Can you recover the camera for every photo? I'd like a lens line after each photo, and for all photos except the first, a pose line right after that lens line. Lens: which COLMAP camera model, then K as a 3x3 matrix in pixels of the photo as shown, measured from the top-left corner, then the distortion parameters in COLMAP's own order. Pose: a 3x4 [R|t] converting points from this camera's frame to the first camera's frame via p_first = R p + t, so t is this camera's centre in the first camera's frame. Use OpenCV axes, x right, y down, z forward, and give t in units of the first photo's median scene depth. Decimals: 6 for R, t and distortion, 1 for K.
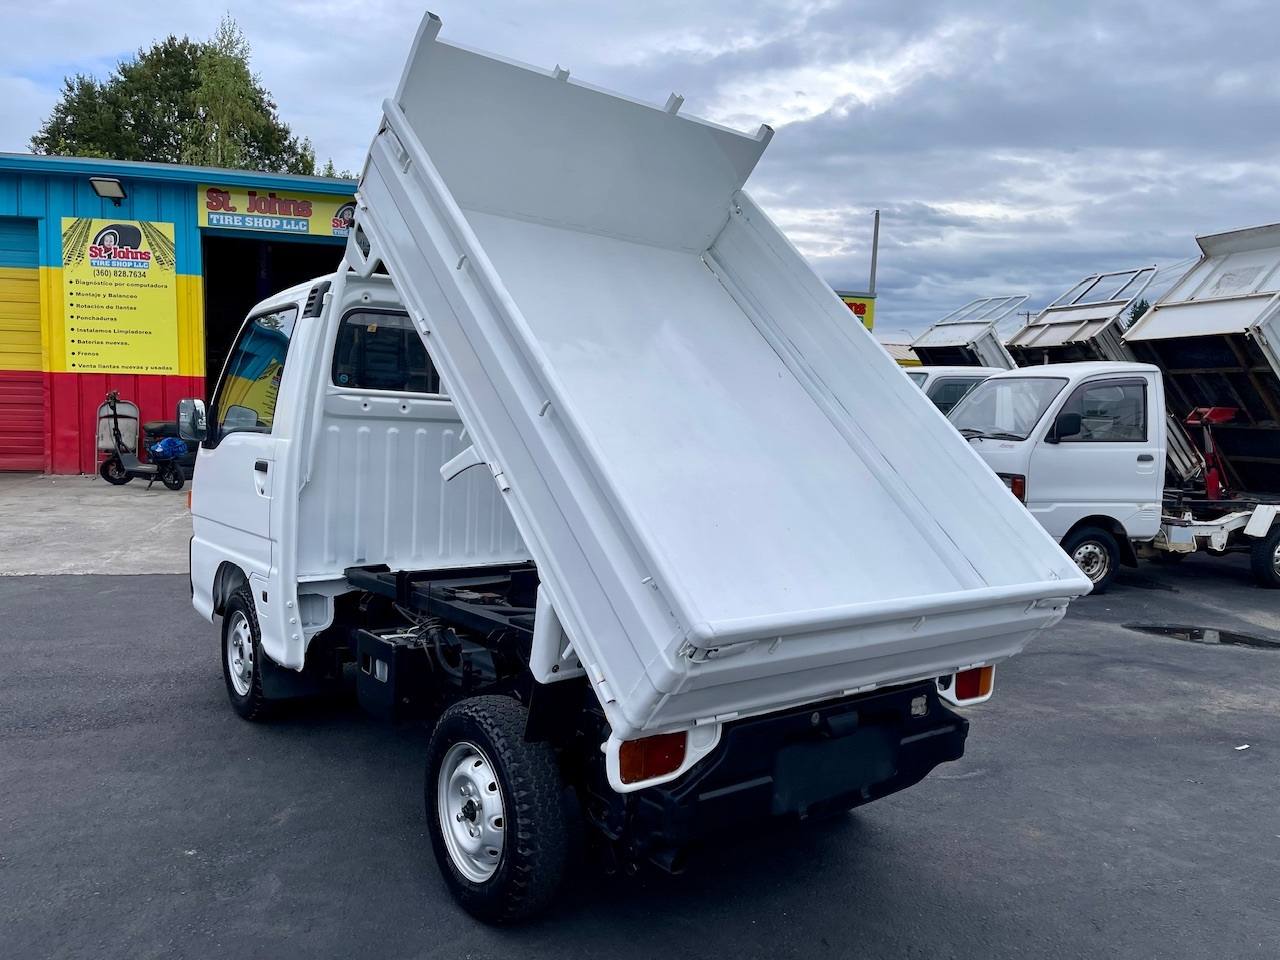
lens RADIAL K [[958.6, 0, 647.7], [0, 958.6, 482.0], [0, 0, 1]] dist [0.071535, -0.090669]
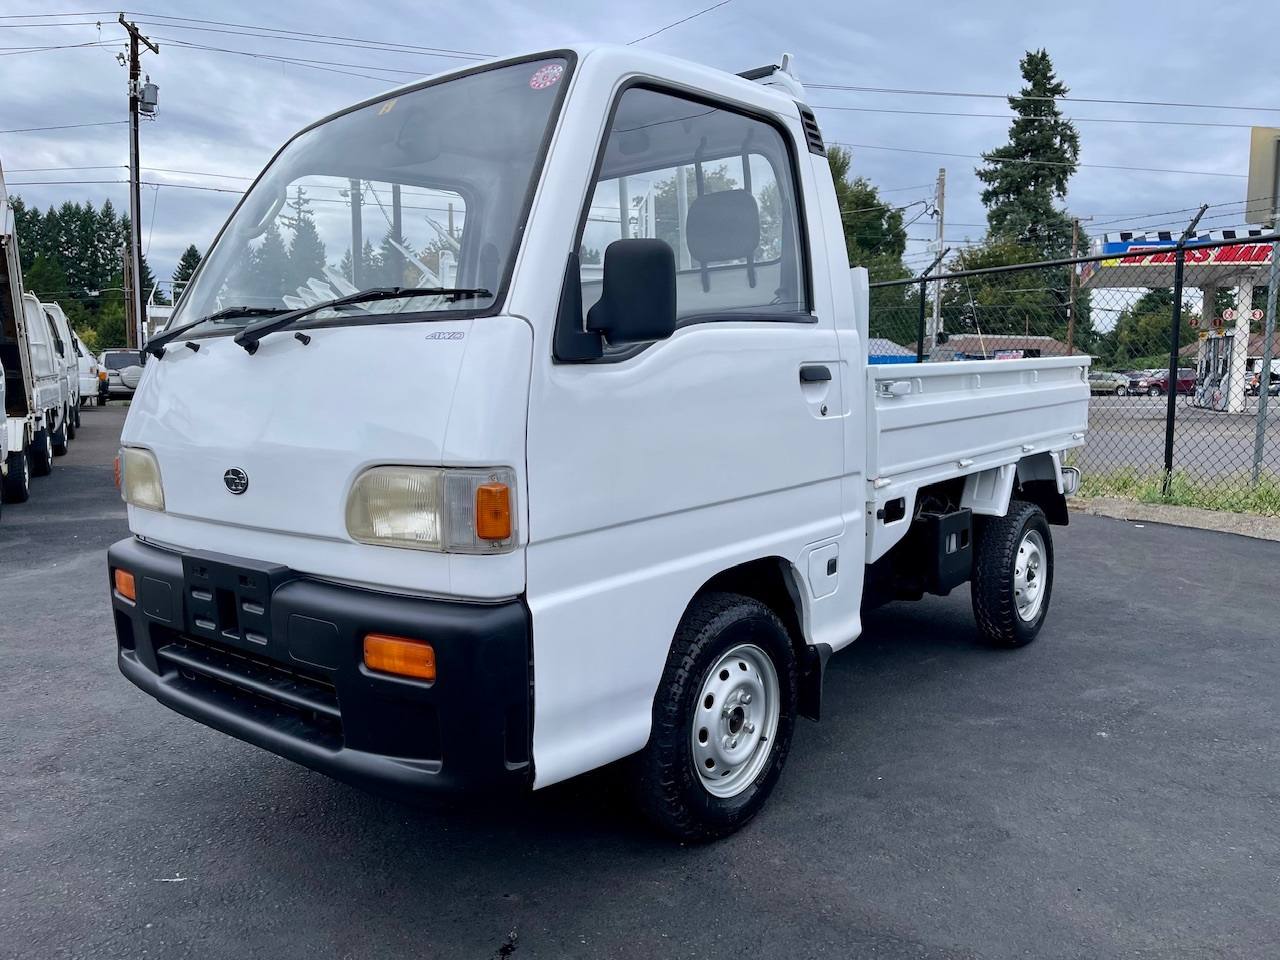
lens RADIAL K [[964.7, 0, 638.2], [0, 964.7, 476.1], [0, 0, 1]] dist [0.091074, -0.134197]
pose [[-0.198613, -0.136203, 0.970568, -0.668455], [0.070231, 0.985773, 0.152709, -0.036862], [-0.977558, 0.098494, -0.186222, 0.823040]]
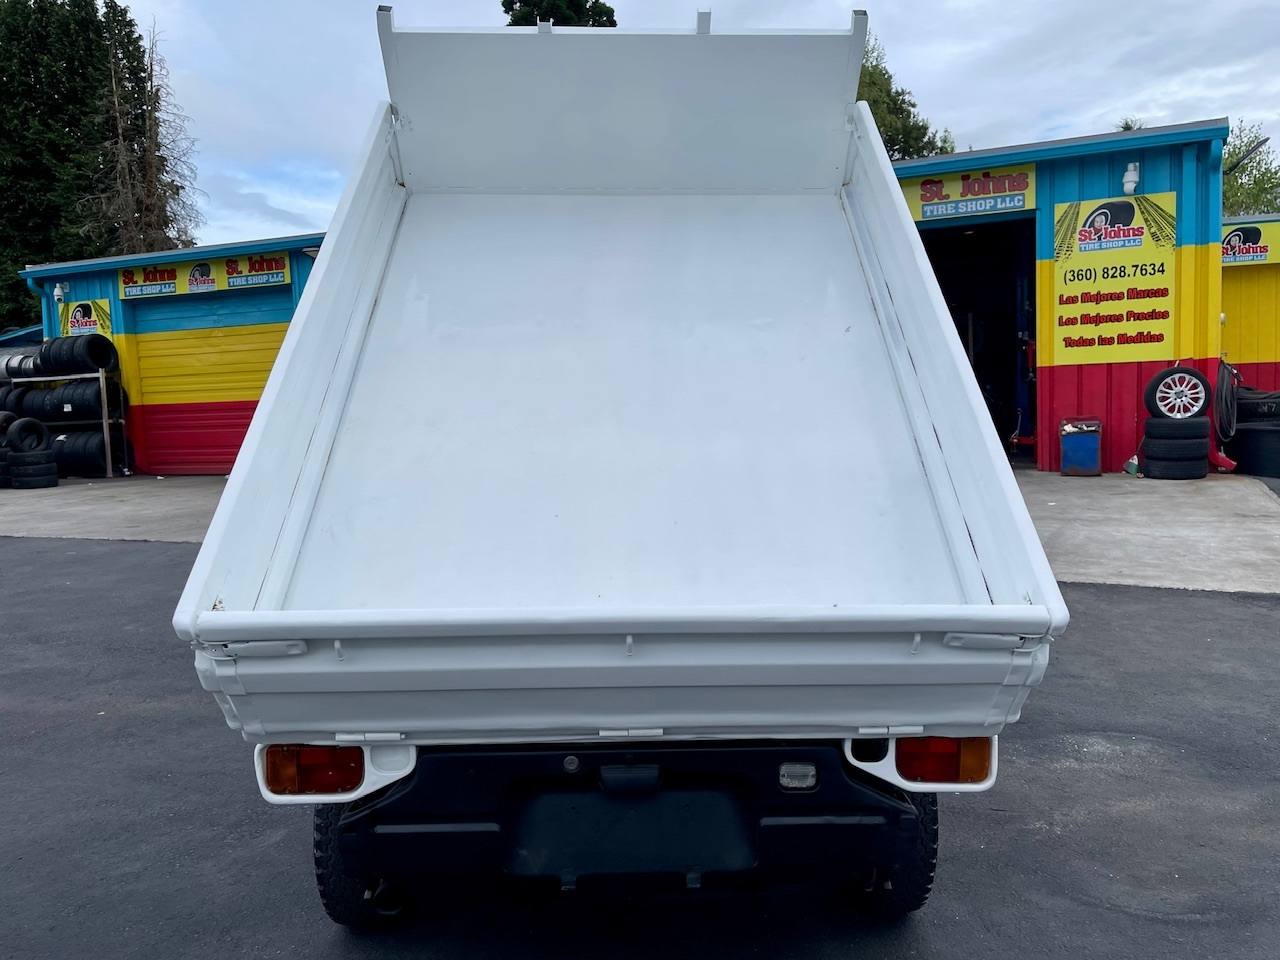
lens RADIAL K [[999.1, 0, 659.7], [0, 999.1, 480.6], [0, 0, 1]] dist [0.072877, -0.106069]
pose [[0.798351, -0.005748, -0.602165, 0.293857], [0.004553, 0.999983, -0.003510, 0.009552], [0.602175, 0.000060, 0.798364, 0.166376]]
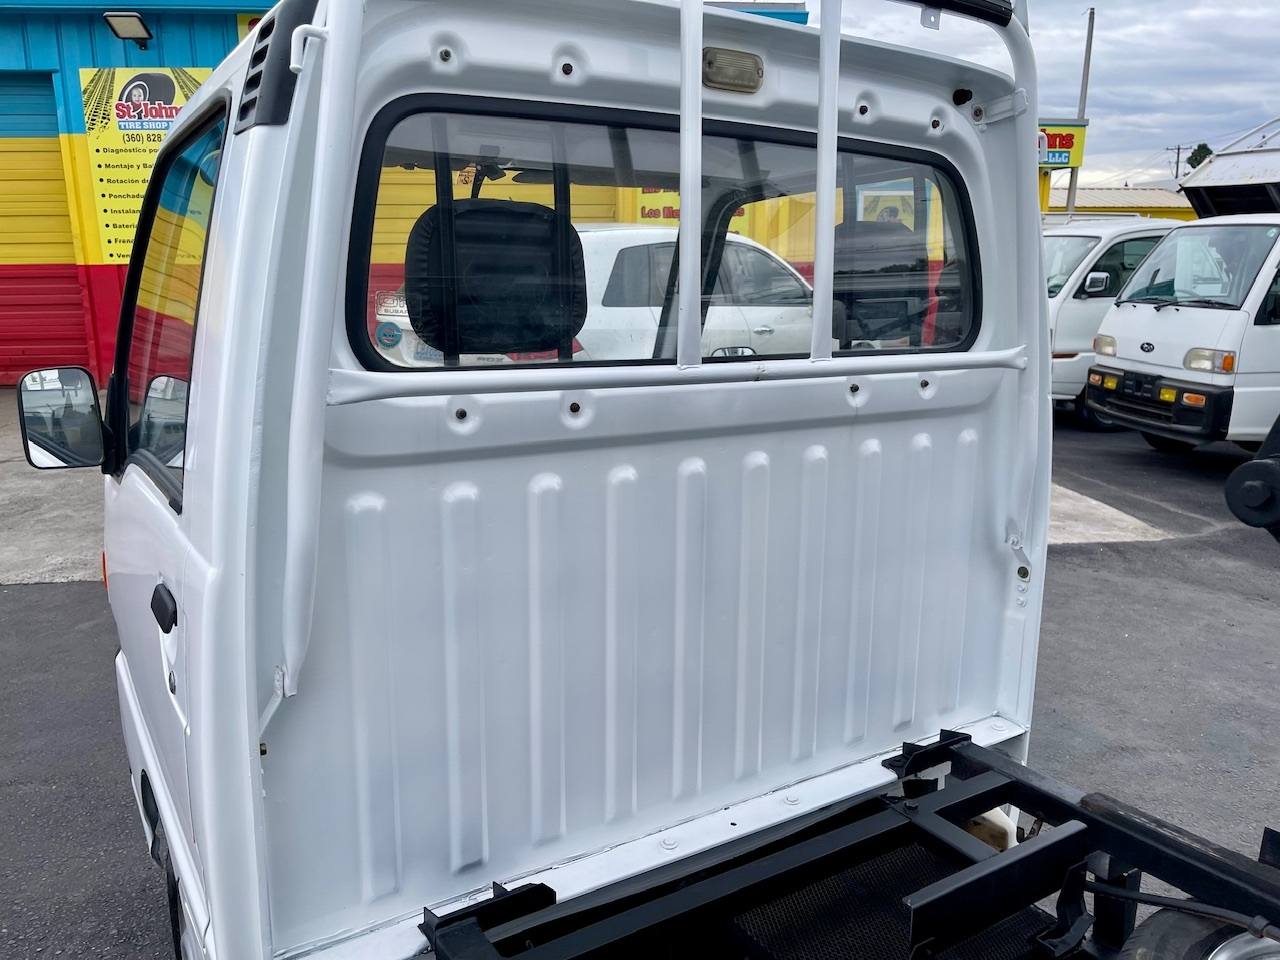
lens RADIAL K [[962.6, 0, 641.8], [0, 962.6, 479.5], [0, 0, 1]] dist [0.096171, -0.138006]
pose [[0.994323, -0.012450, -0.105669, -0.133183], [0.026332, 0.991031, 0.131015, -0.065270], [0.103090, -0.133054, 0.985733, 0.457585]]
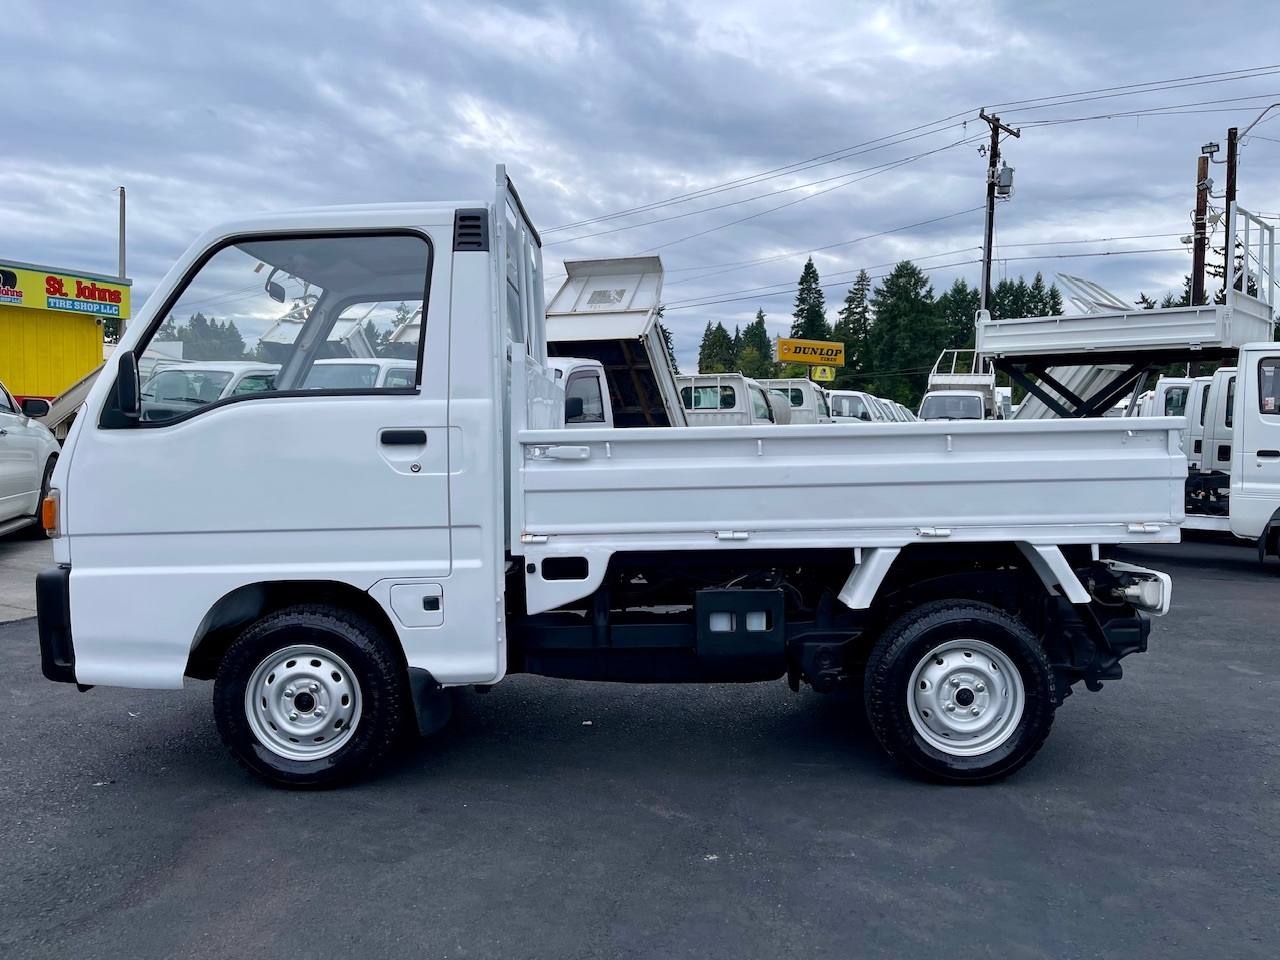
lens RADIAL K [[964.7, 0, 638.2], [0, 964.7, 476.1], [0, 0, 1]] dist [0.091074, -0.134197]
pose [[0.625957, -0.065800, 0.777077, -0.587017], [0.079354, 0.996636, 0.020470, 0.009237], [-0.775810, 0.048851, 0.629073, 0.245672]]
